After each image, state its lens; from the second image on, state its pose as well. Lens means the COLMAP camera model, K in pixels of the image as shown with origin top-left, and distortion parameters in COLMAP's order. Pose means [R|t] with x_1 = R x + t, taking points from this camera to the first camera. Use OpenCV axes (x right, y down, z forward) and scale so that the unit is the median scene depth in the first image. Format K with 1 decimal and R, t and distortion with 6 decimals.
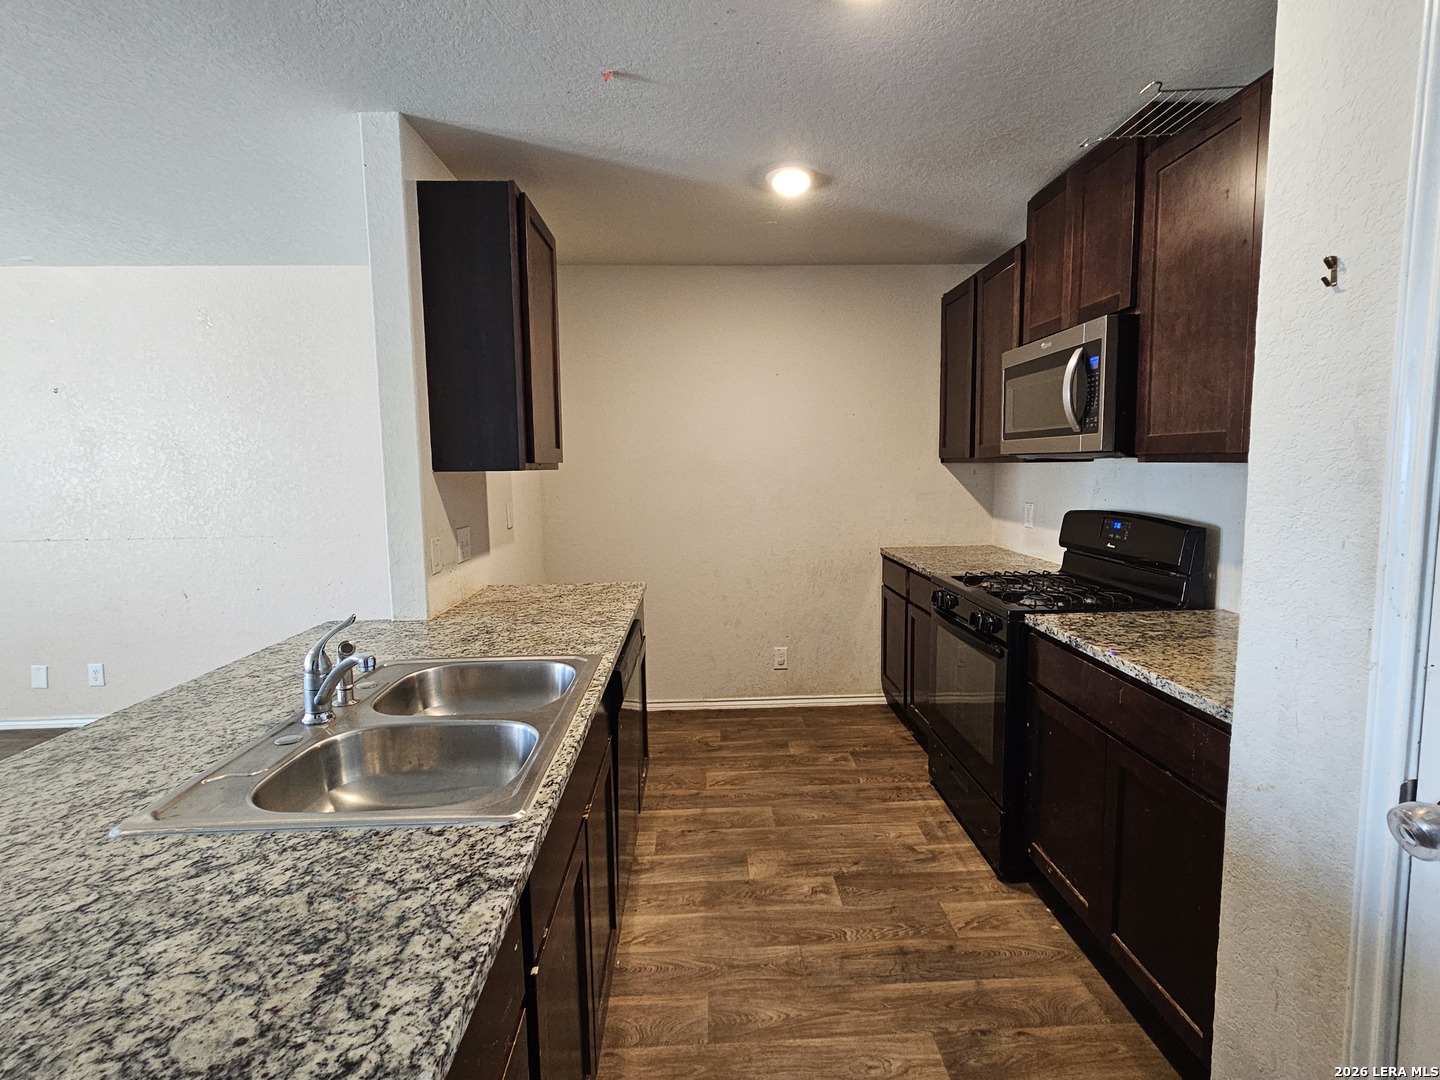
lens RADIAL K [[699.3, 0, 728.5], [0, 699.3, 535.3], [0, 0, 1]] dist [-0.002974, 0.003650]
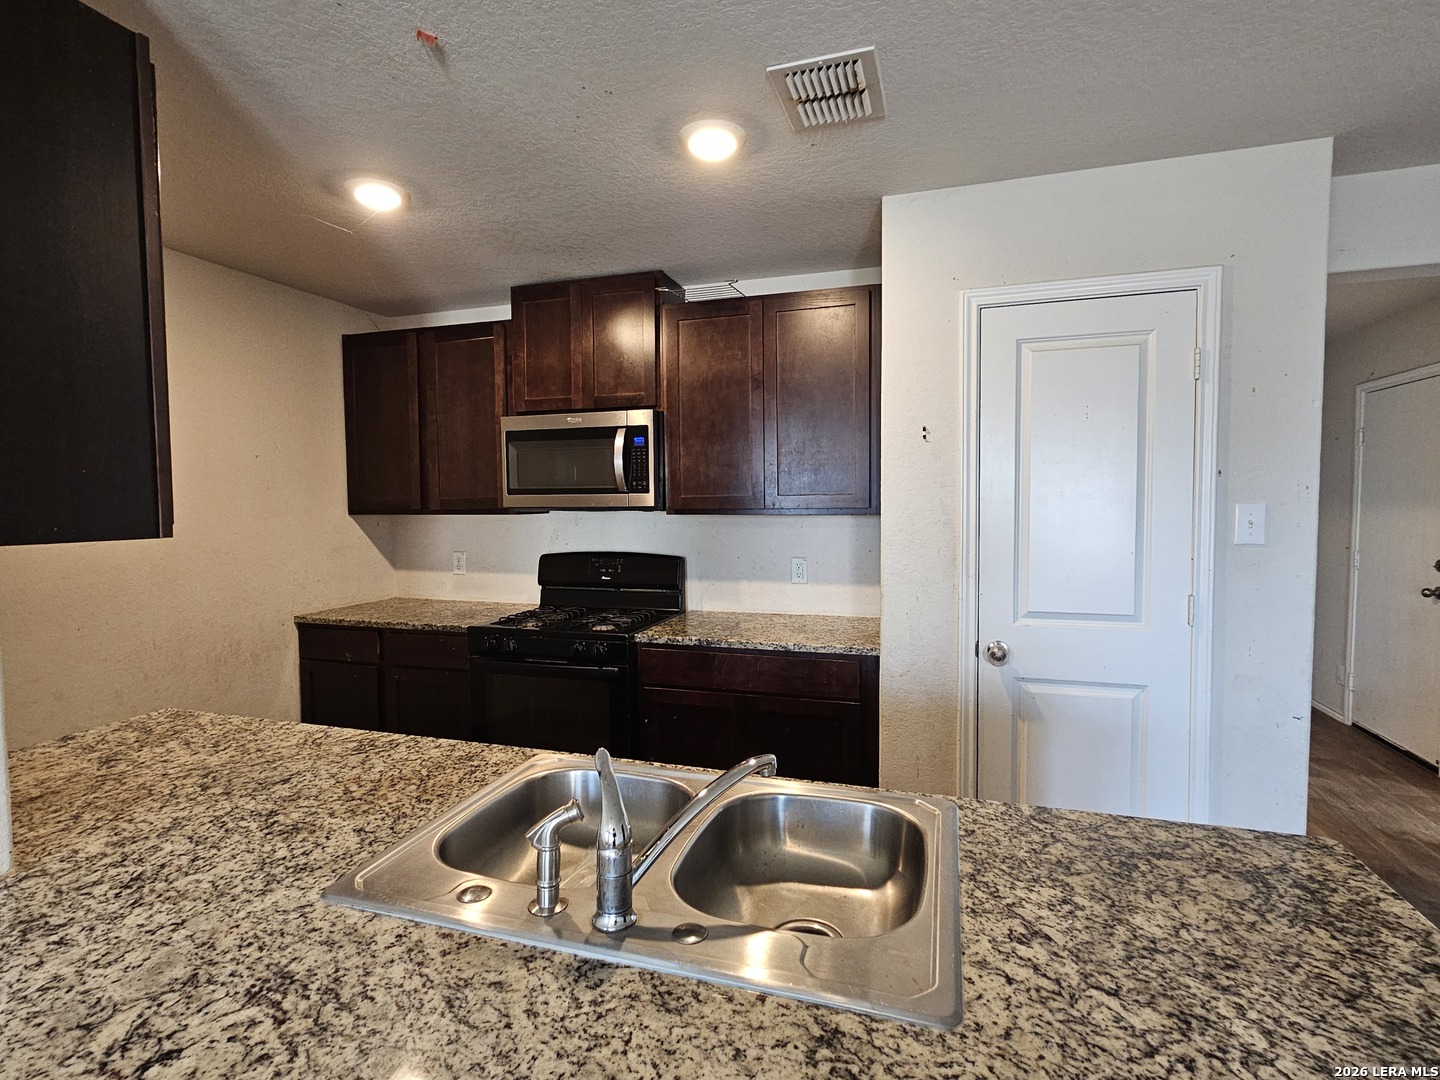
lens RADIAL K [[699.3, 0, 728.5], [0, 699.3, 535.3], [0, 0, 1]] dist [-0.002974, 0.003650]
pose [[0.340856, -0.035664, 0.939439, -0.701413], [0.098276, 0.995157, 0.002122, -0.052414], [-0.934965, 0.091601, 0.342710, 0.391049]]
